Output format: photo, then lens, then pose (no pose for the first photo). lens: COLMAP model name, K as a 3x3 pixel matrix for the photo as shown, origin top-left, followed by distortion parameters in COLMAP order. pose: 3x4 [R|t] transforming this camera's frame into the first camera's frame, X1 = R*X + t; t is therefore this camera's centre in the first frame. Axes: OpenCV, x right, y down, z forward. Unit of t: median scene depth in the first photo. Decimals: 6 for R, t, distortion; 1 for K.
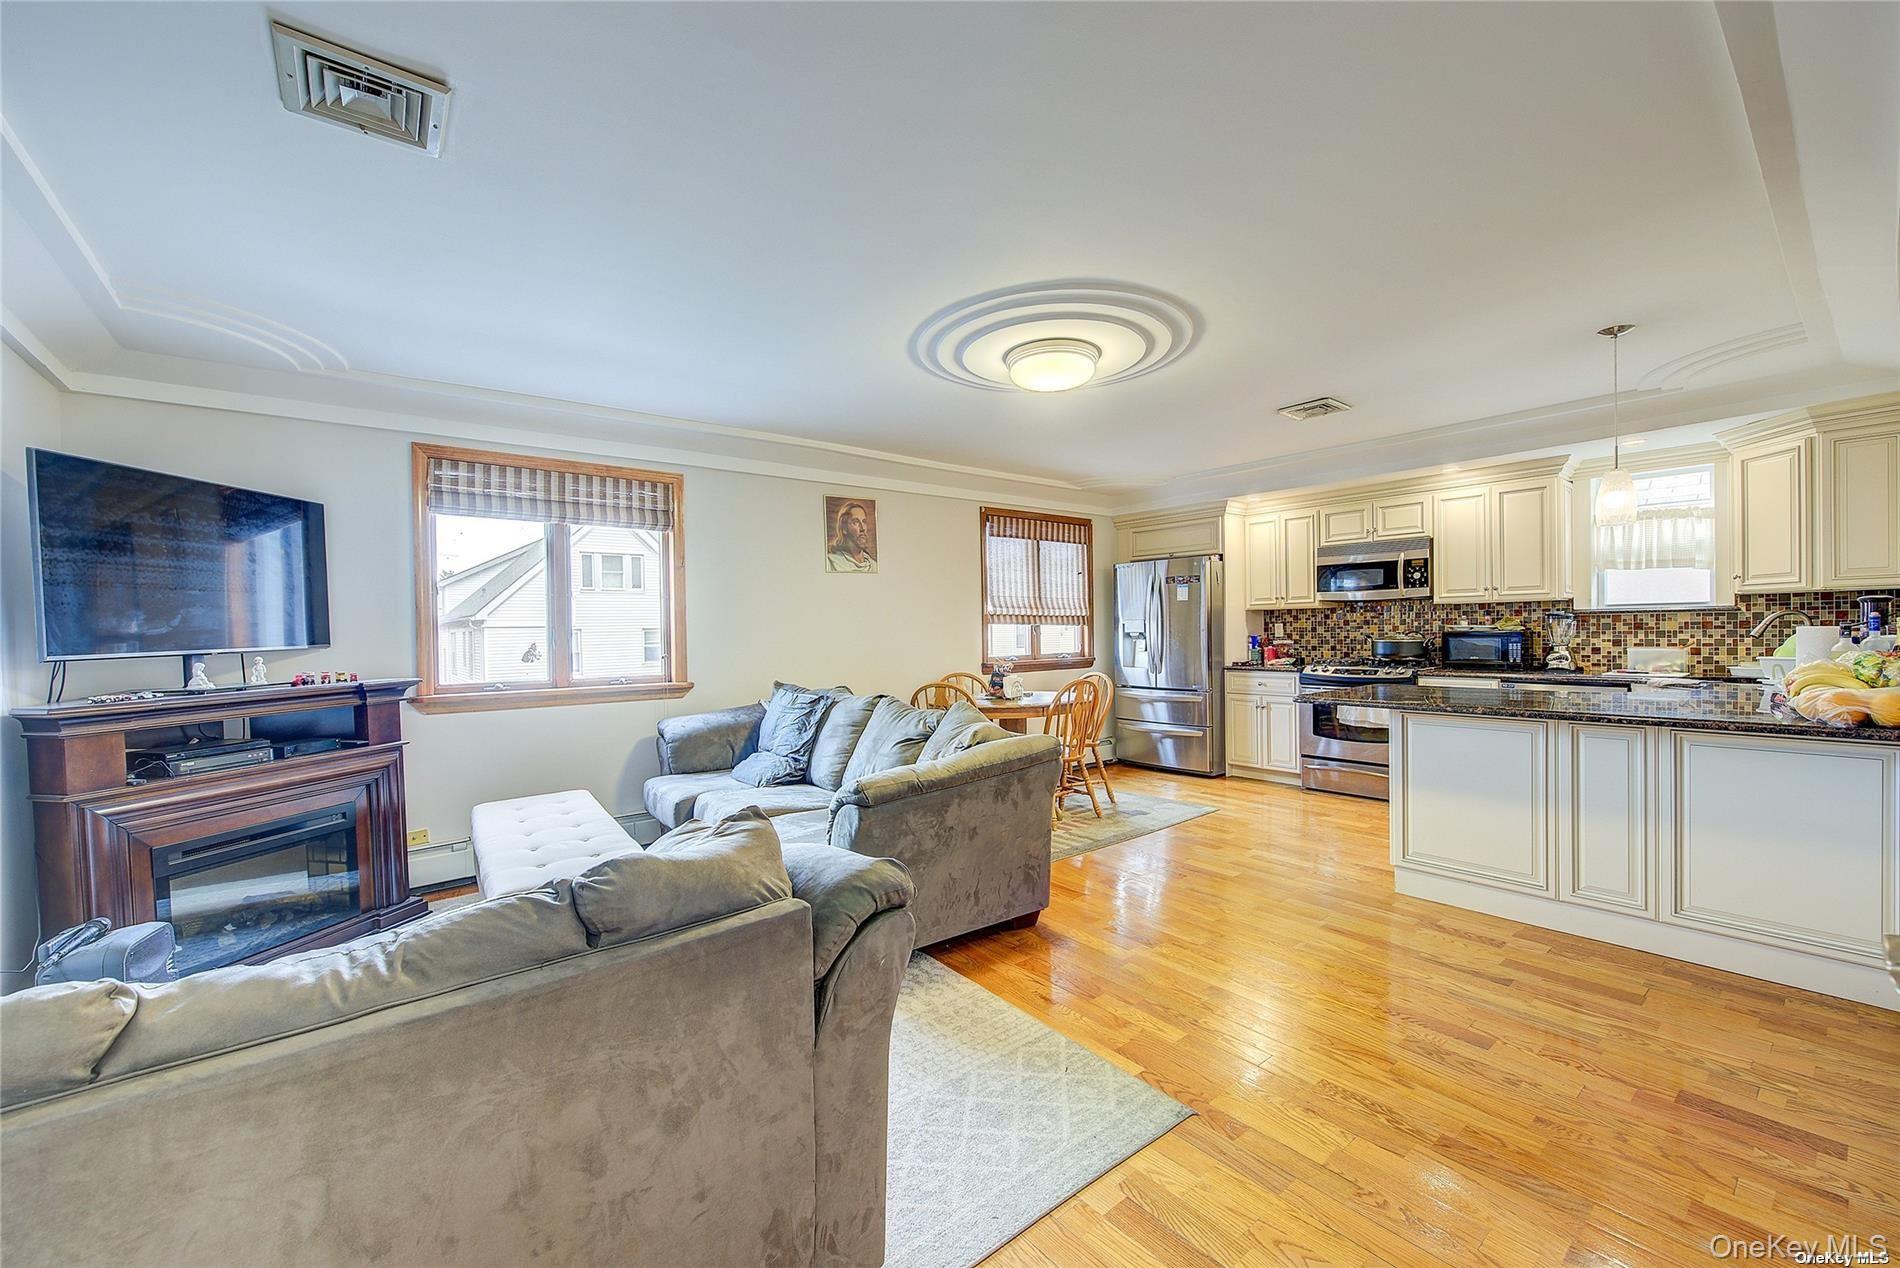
lens RADIAL K [[756.8, 0, 936.9], [0, 756.8, 635.9], [0, 0, 1]] dist [-0.016536, -0.001229]
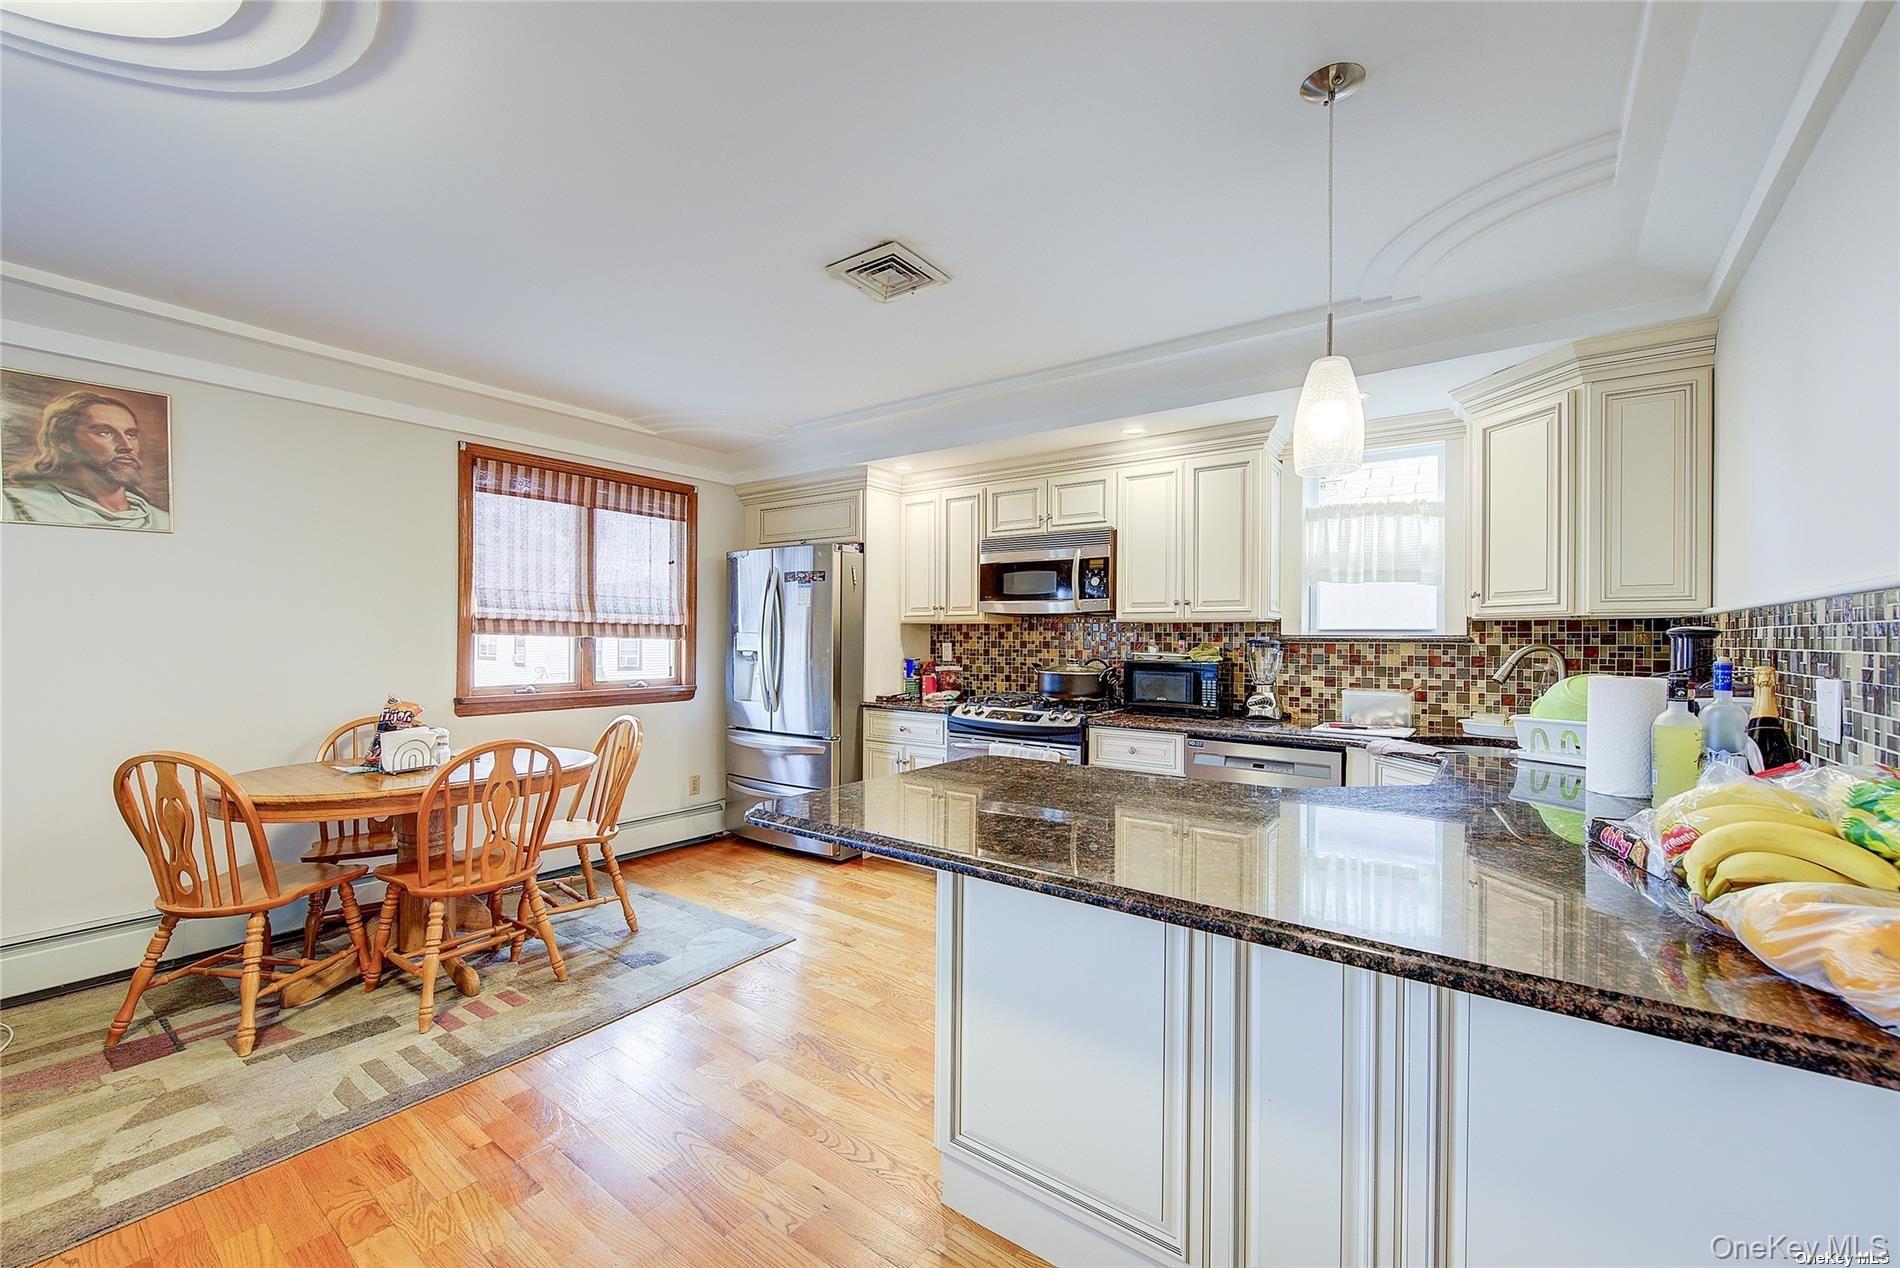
lens RADIAL K [[756.8, 0, 960.7], [0, 756.8, 632.3], [0, 0, 1]] dist [-0.016536, -0.001229]
pose [[0.960496, 0.025808, 0.277094, 0.327042], [-0.021218, 0.999584, -0.019551, -0.015783], [-0.277484, 0.012899, 0.960644, 0.356195]]
